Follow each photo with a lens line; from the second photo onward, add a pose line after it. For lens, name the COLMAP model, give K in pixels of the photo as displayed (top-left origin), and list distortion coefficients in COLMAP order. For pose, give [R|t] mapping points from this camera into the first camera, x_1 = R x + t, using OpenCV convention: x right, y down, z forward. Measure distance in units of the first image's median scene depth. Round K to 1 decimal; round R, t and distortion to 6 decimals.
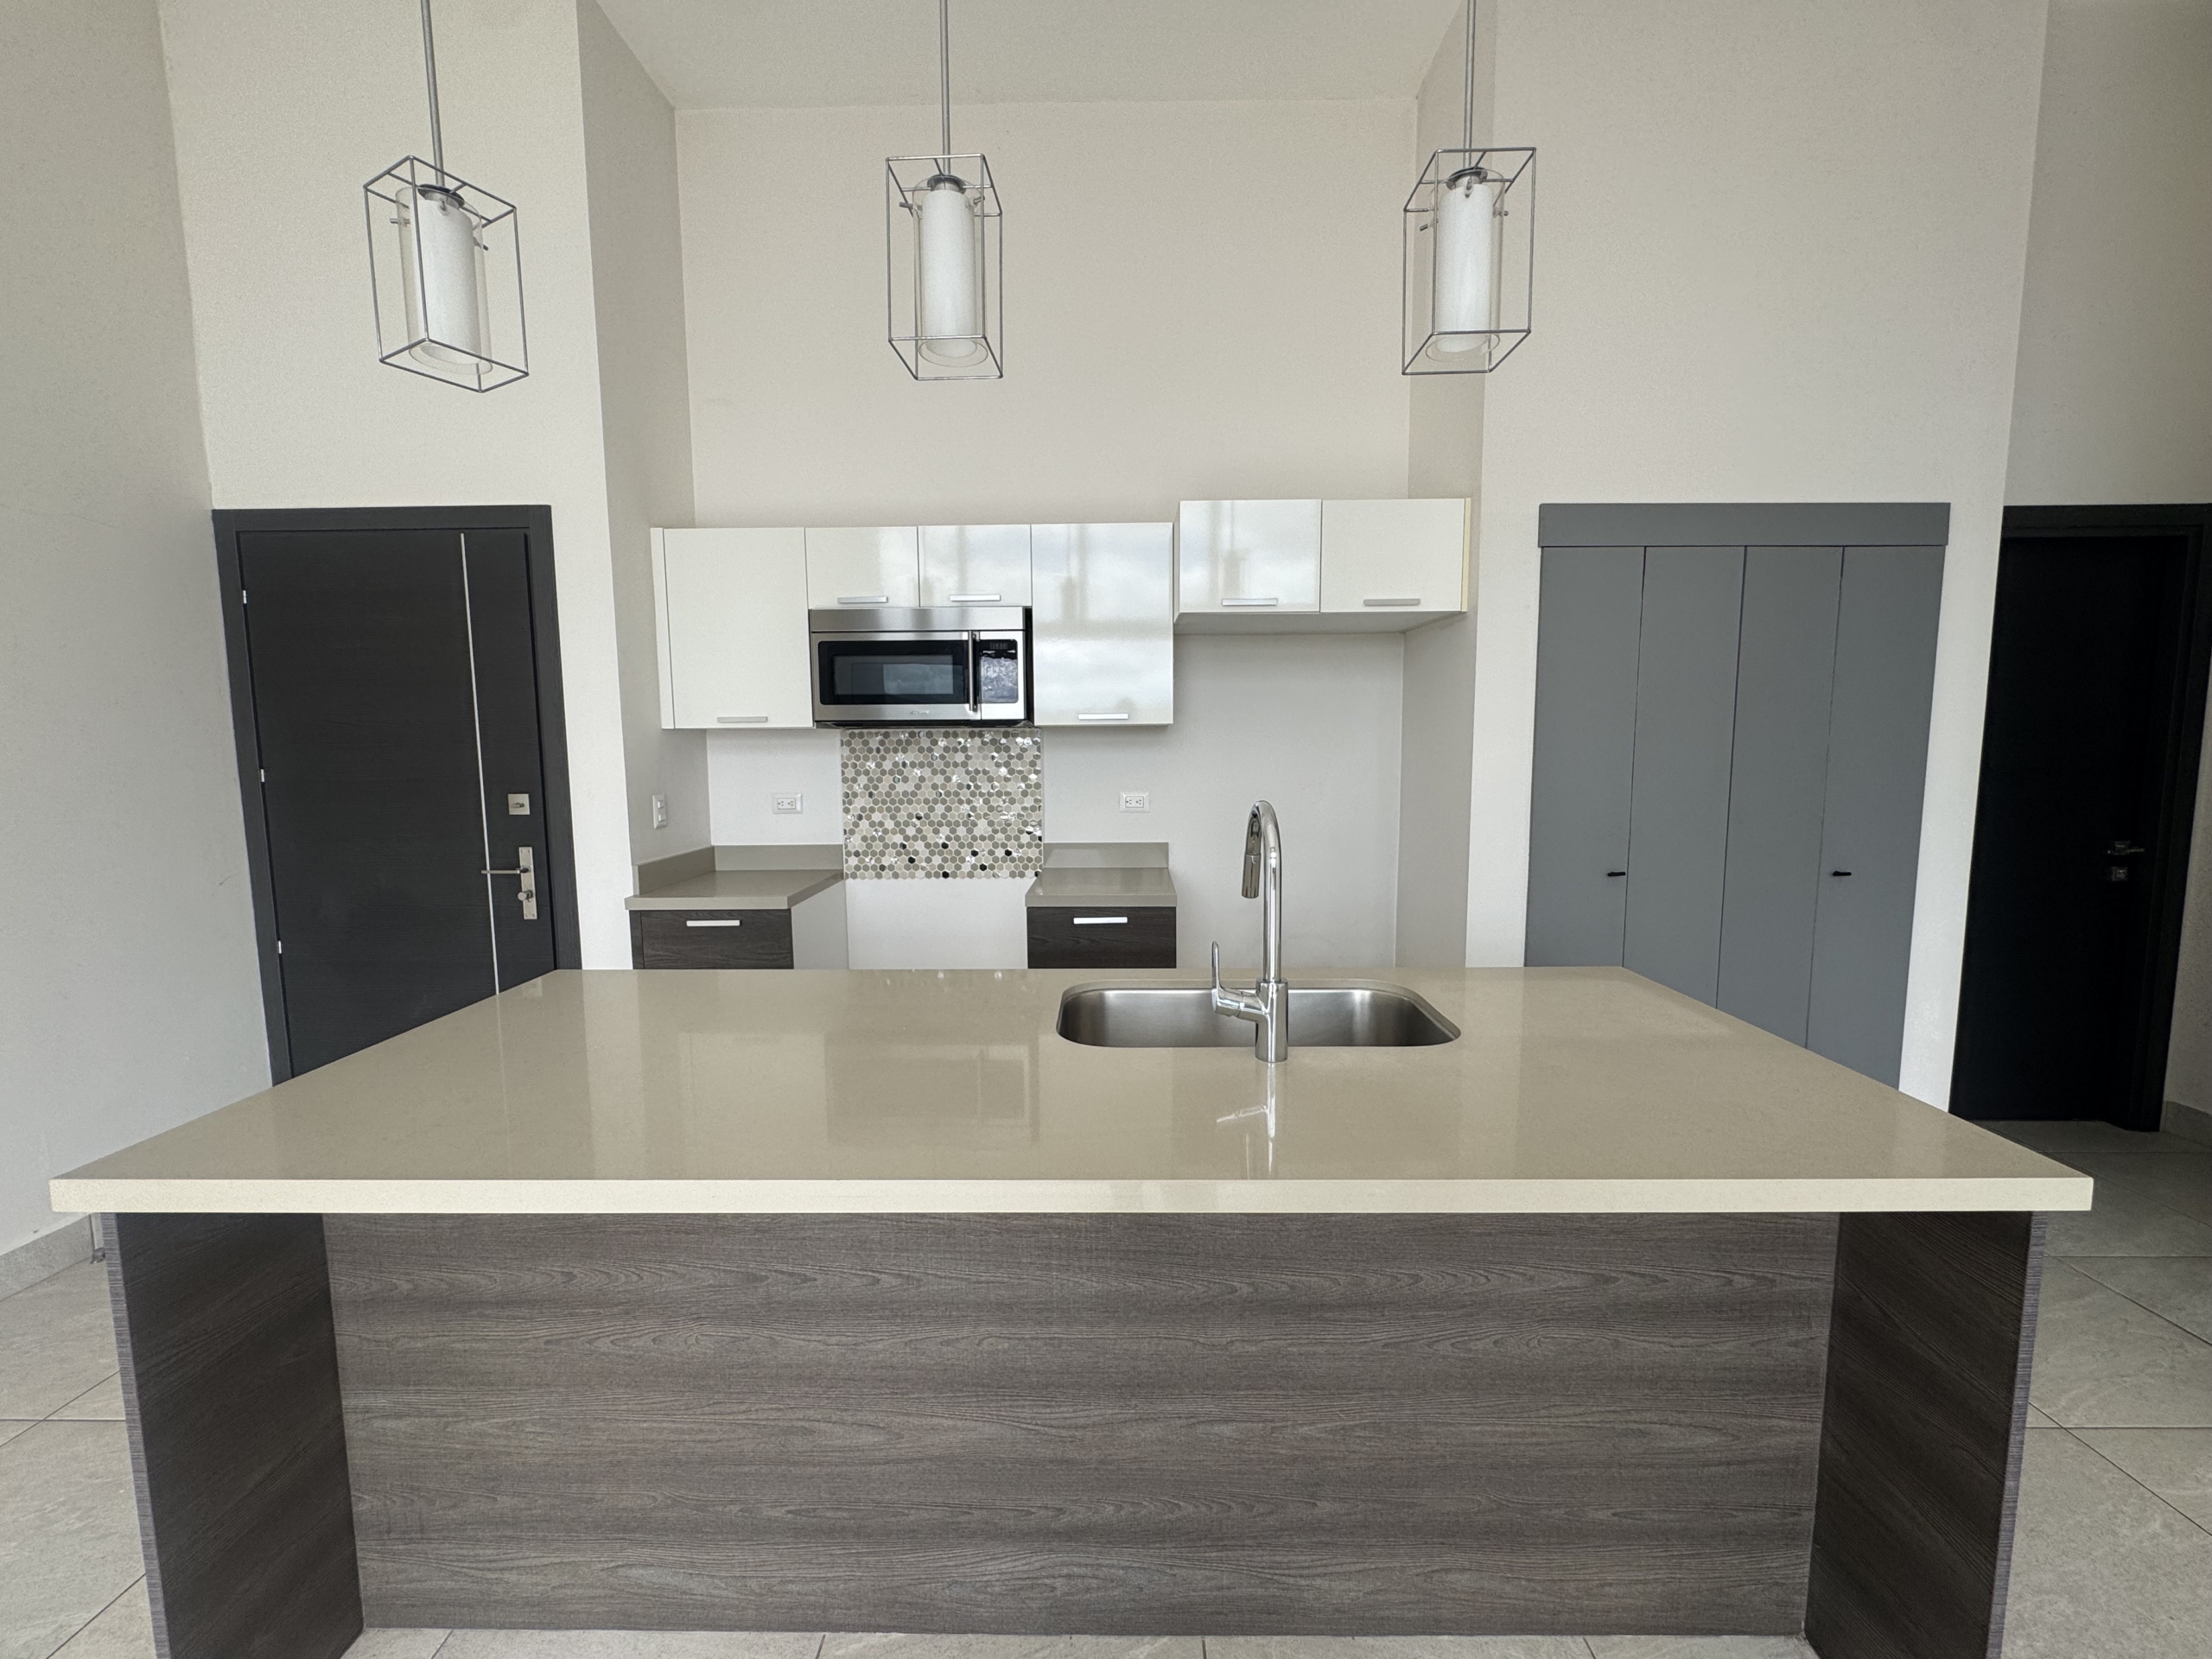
lens RADIAL K [[883.4, 0, 1098.4], [0, 883.4, 826.7], [0, 0, 1]] dist [-0.004668, 0.000782]
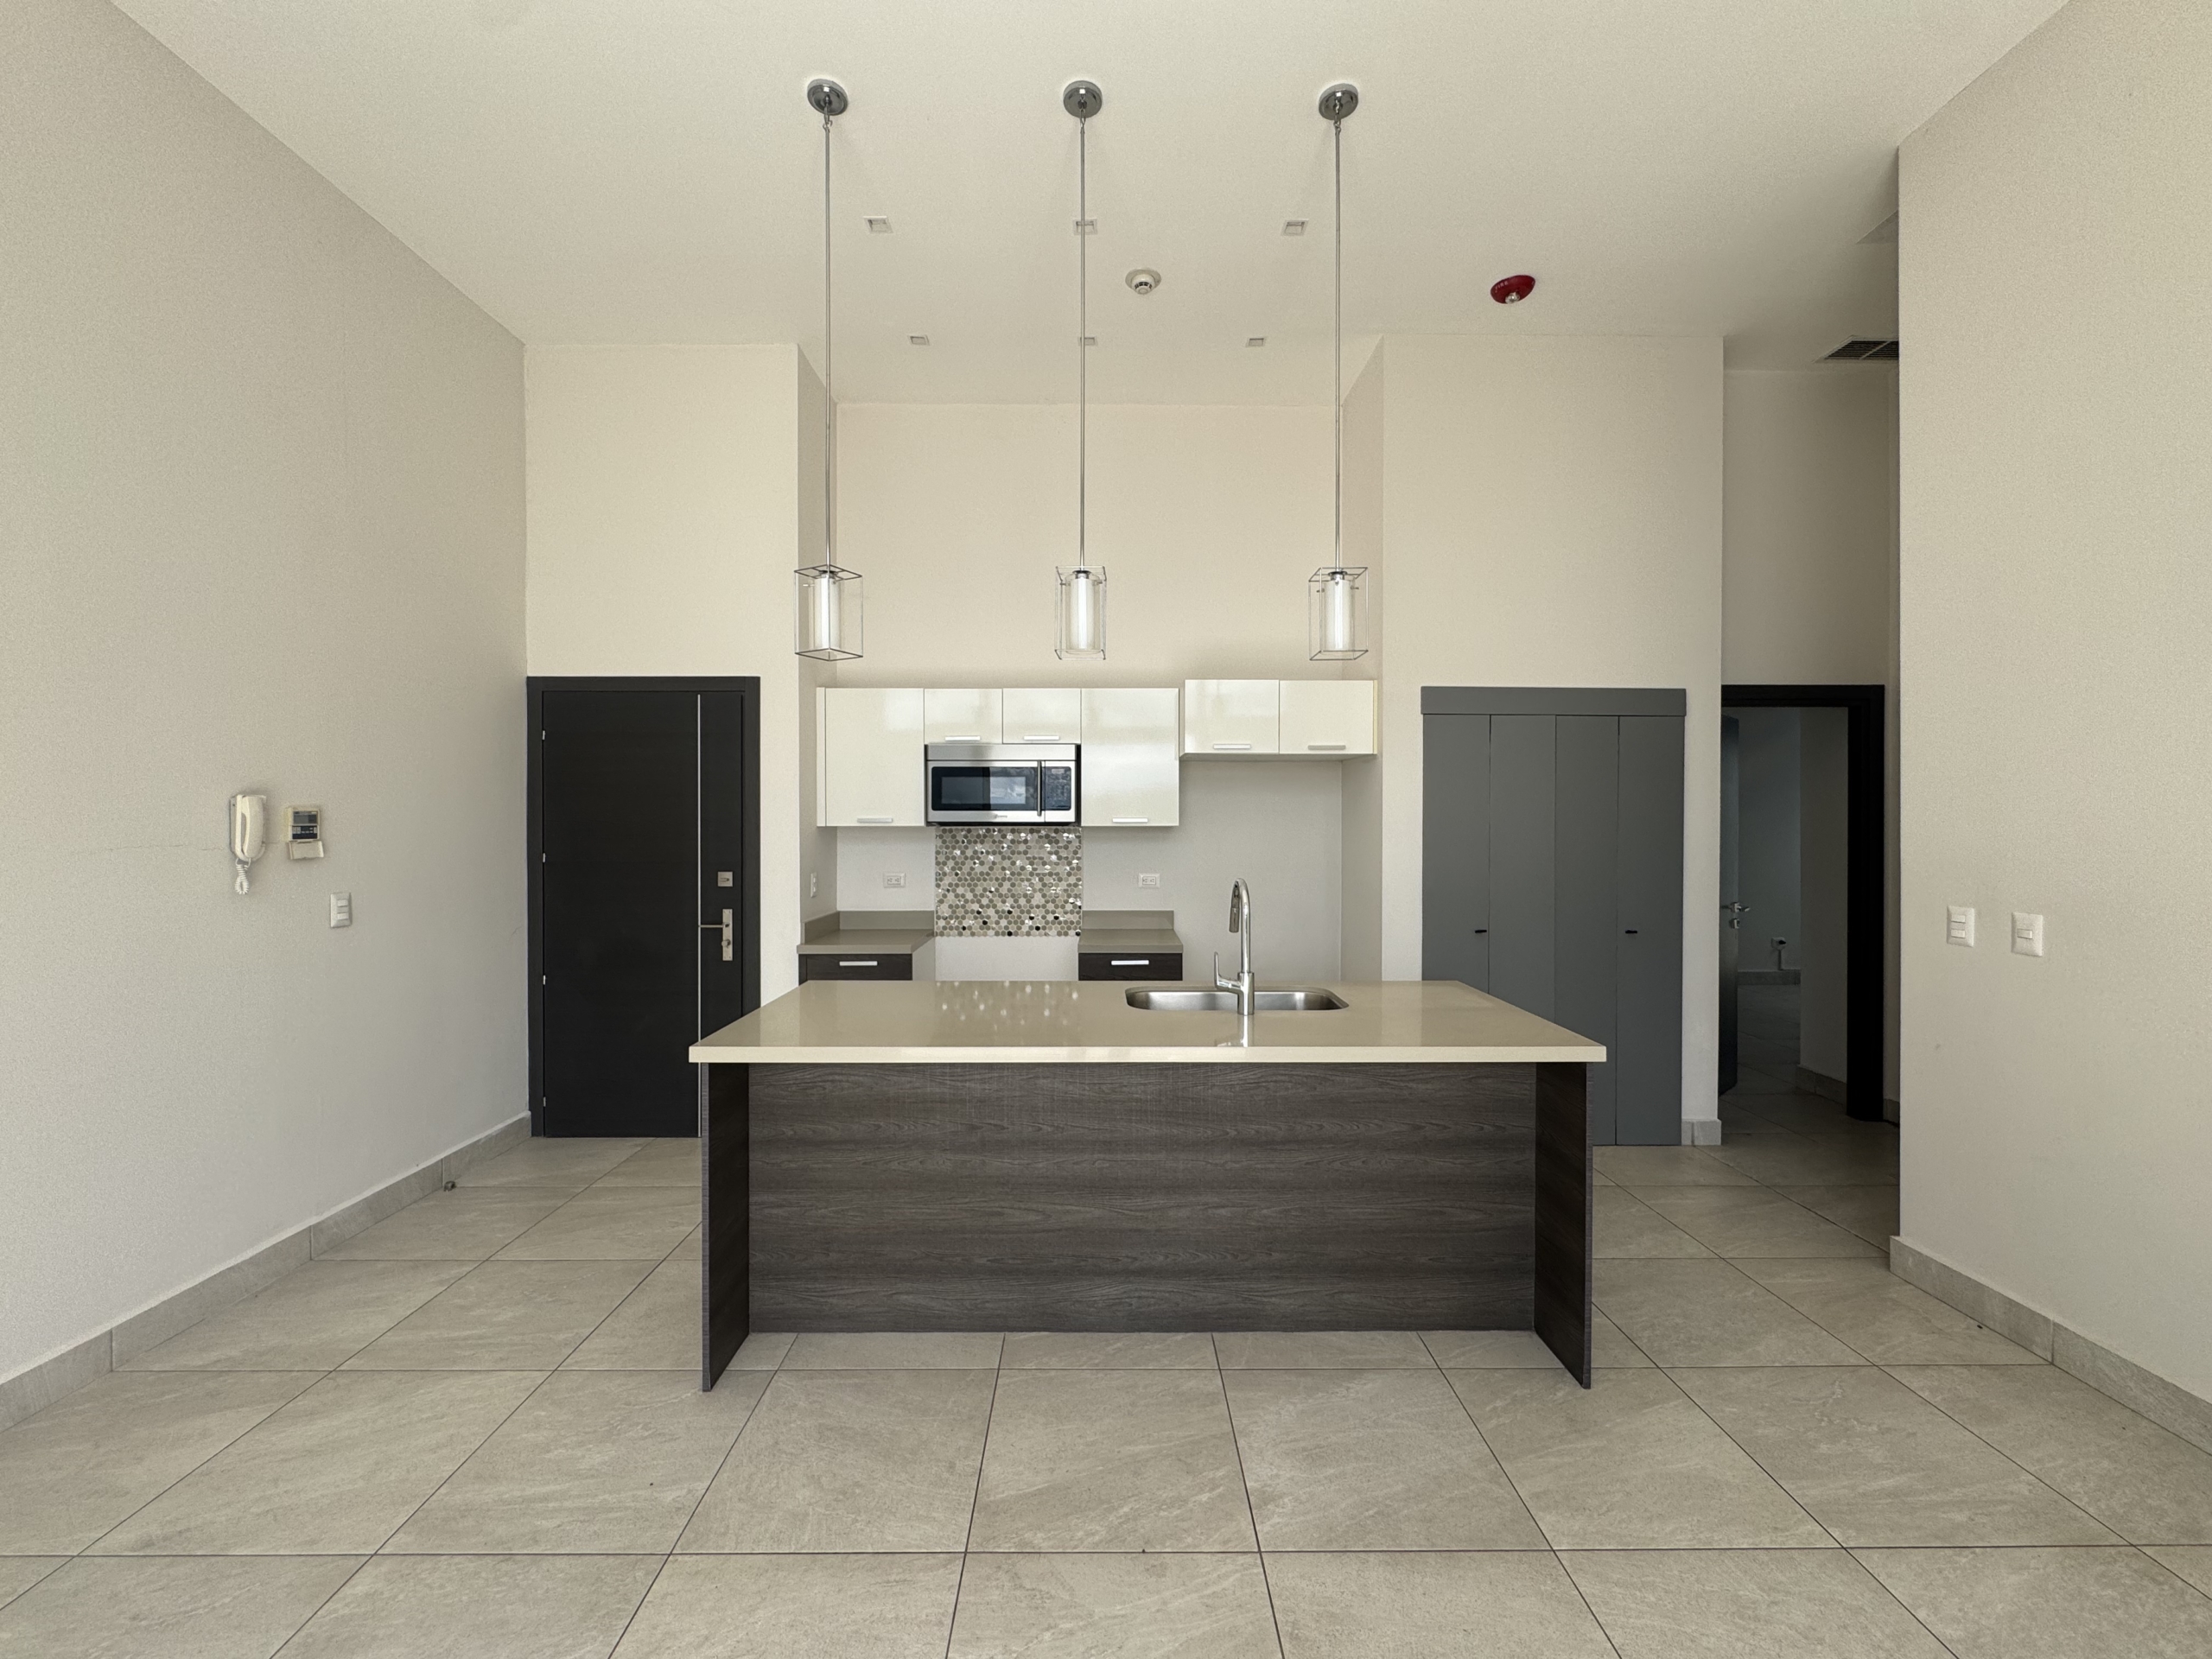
lens RADIAL K [[883.4, 0, 1098.2], [0, 883.4, 829.4], [0, 0, 1]] dist [-0.004668, 0.000782]
pose [[0.999782, 0.008091, 0.019252, -0.077951], [-0.006341, 0.995987, -0.089269, 0.018371], [-0.019897, 0.089128, 0.995821, -0.445513]]
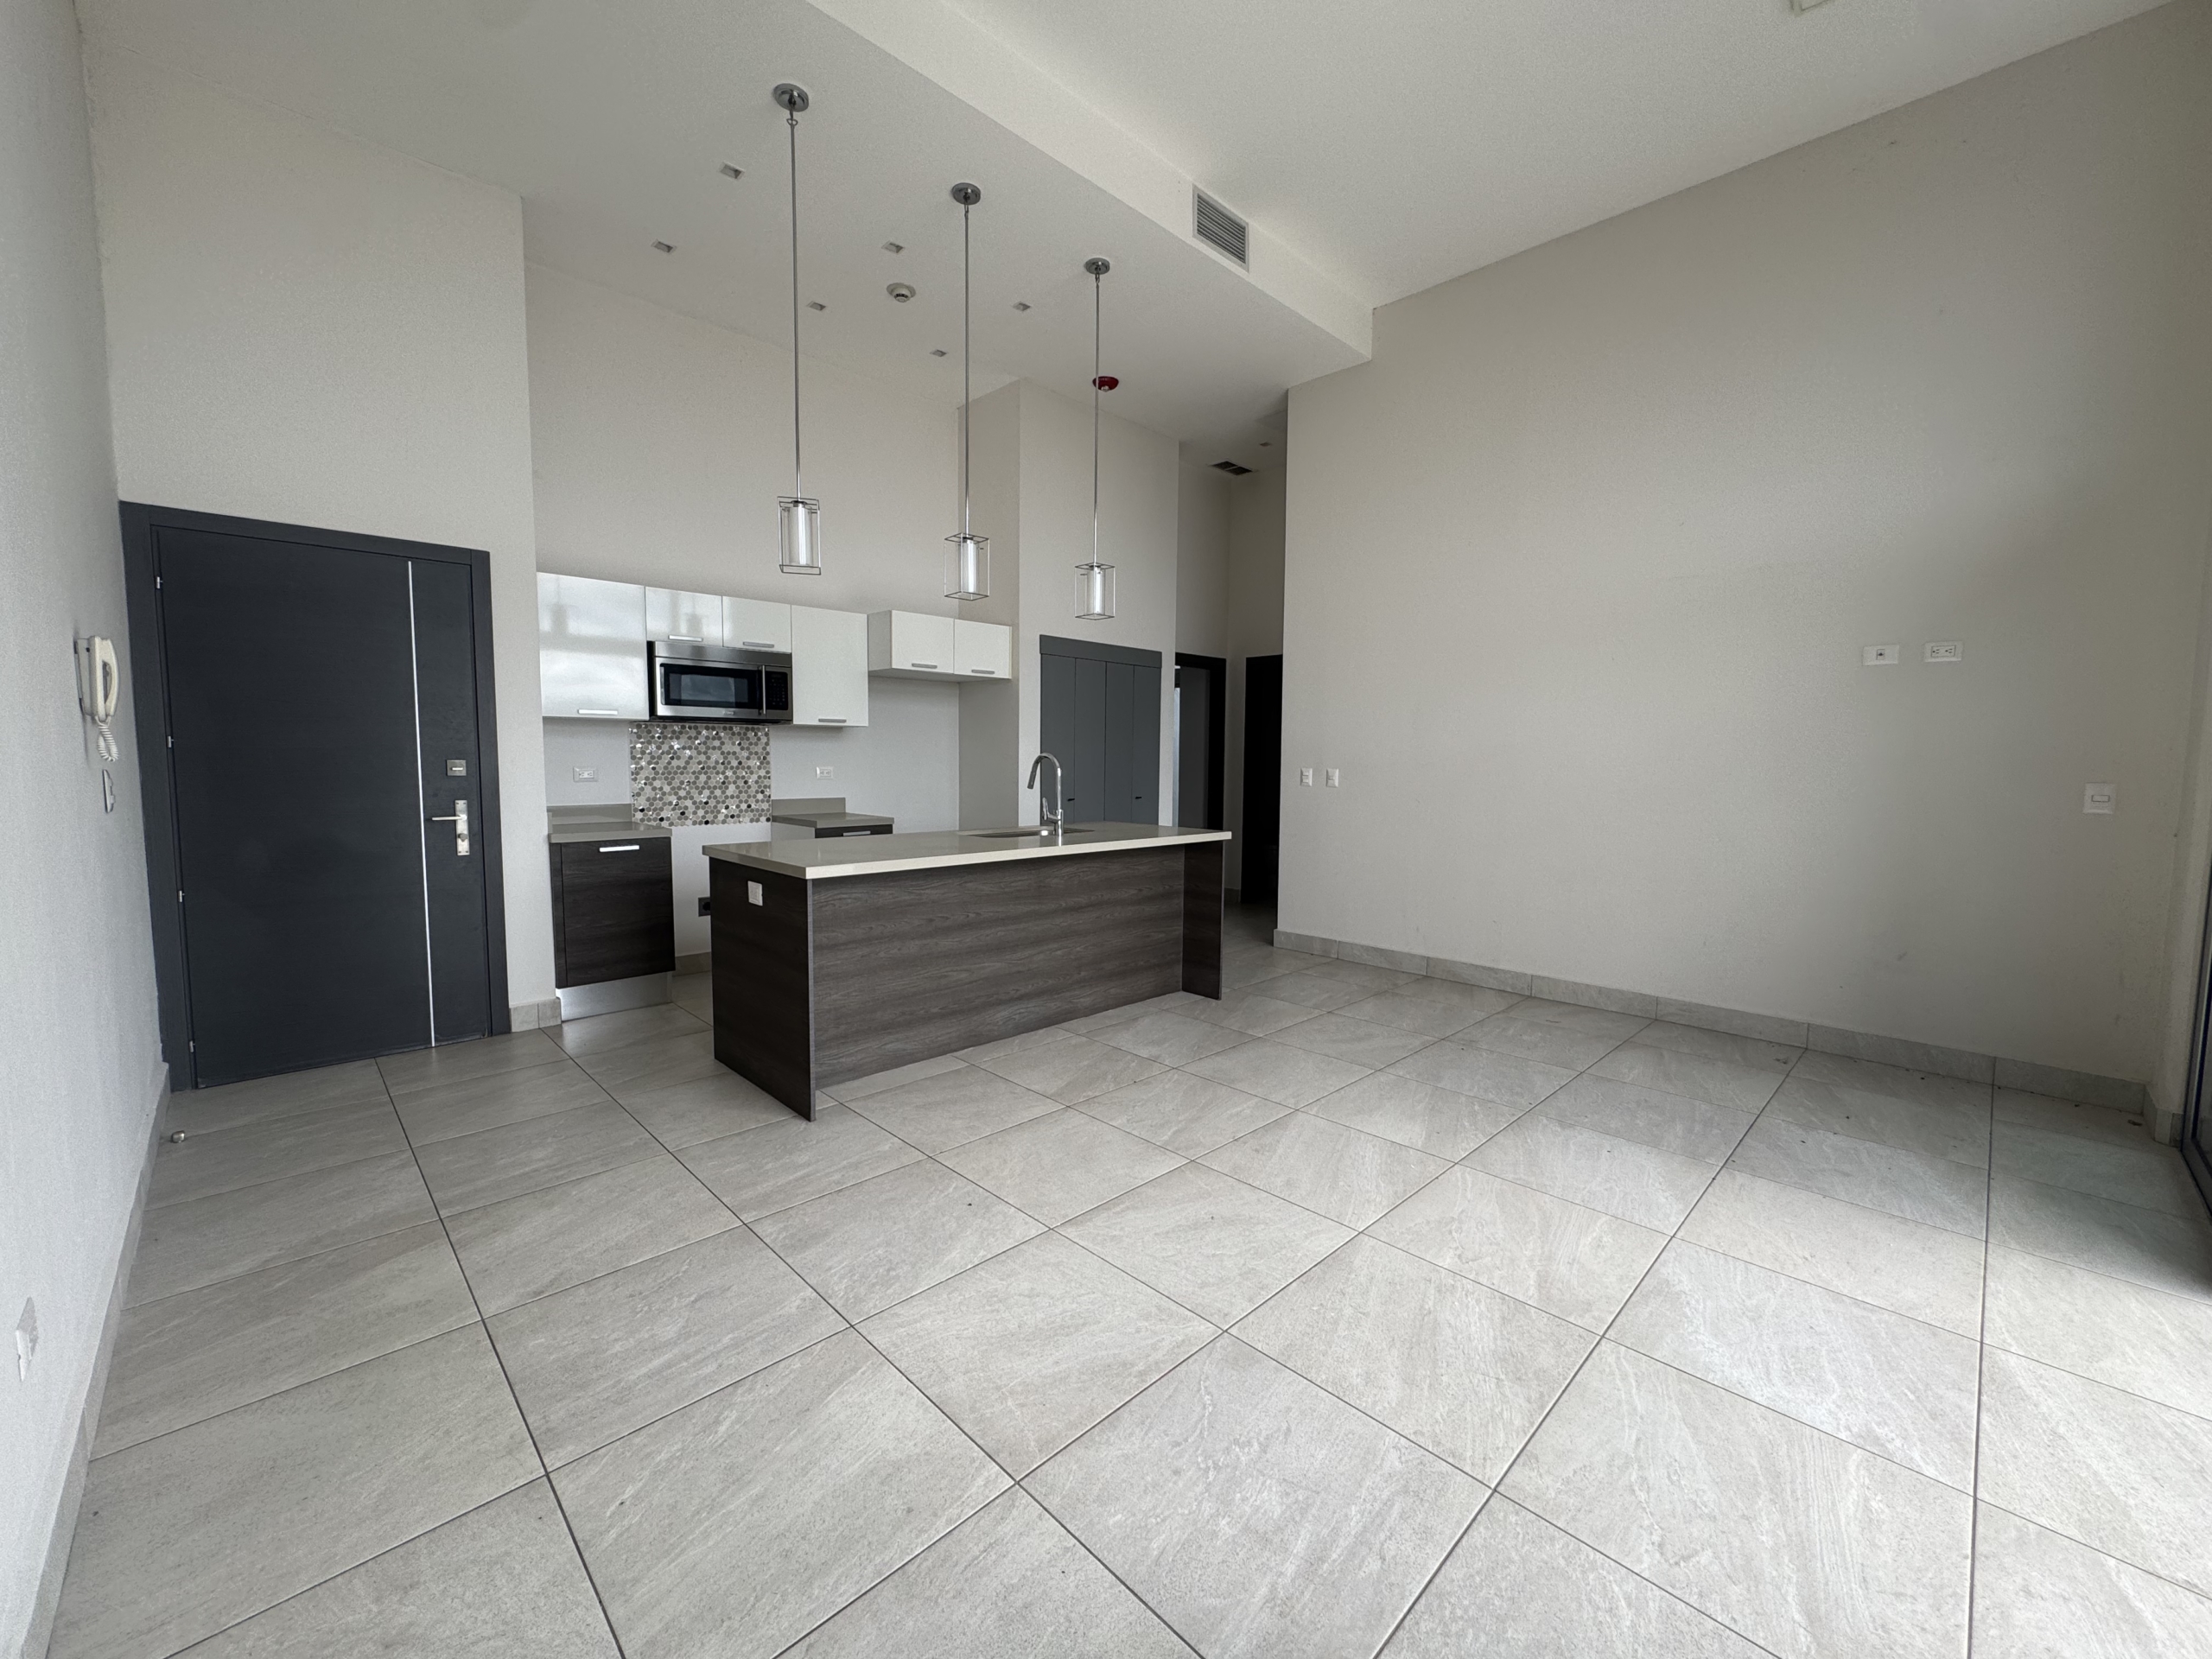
lens RADIAL K [[883.4, 0, 1103.7], [0, 883.4, 832.0], [0, 0, 1]] dist [-0.004668, 0.000782]
pose [[0.706268, -0.046570, 0.706411, -0.905523], [0.054071, 0.998468, 0.011764, 0.107508], [-0.705877, 0.029888, 0.707704, -0.625748]]
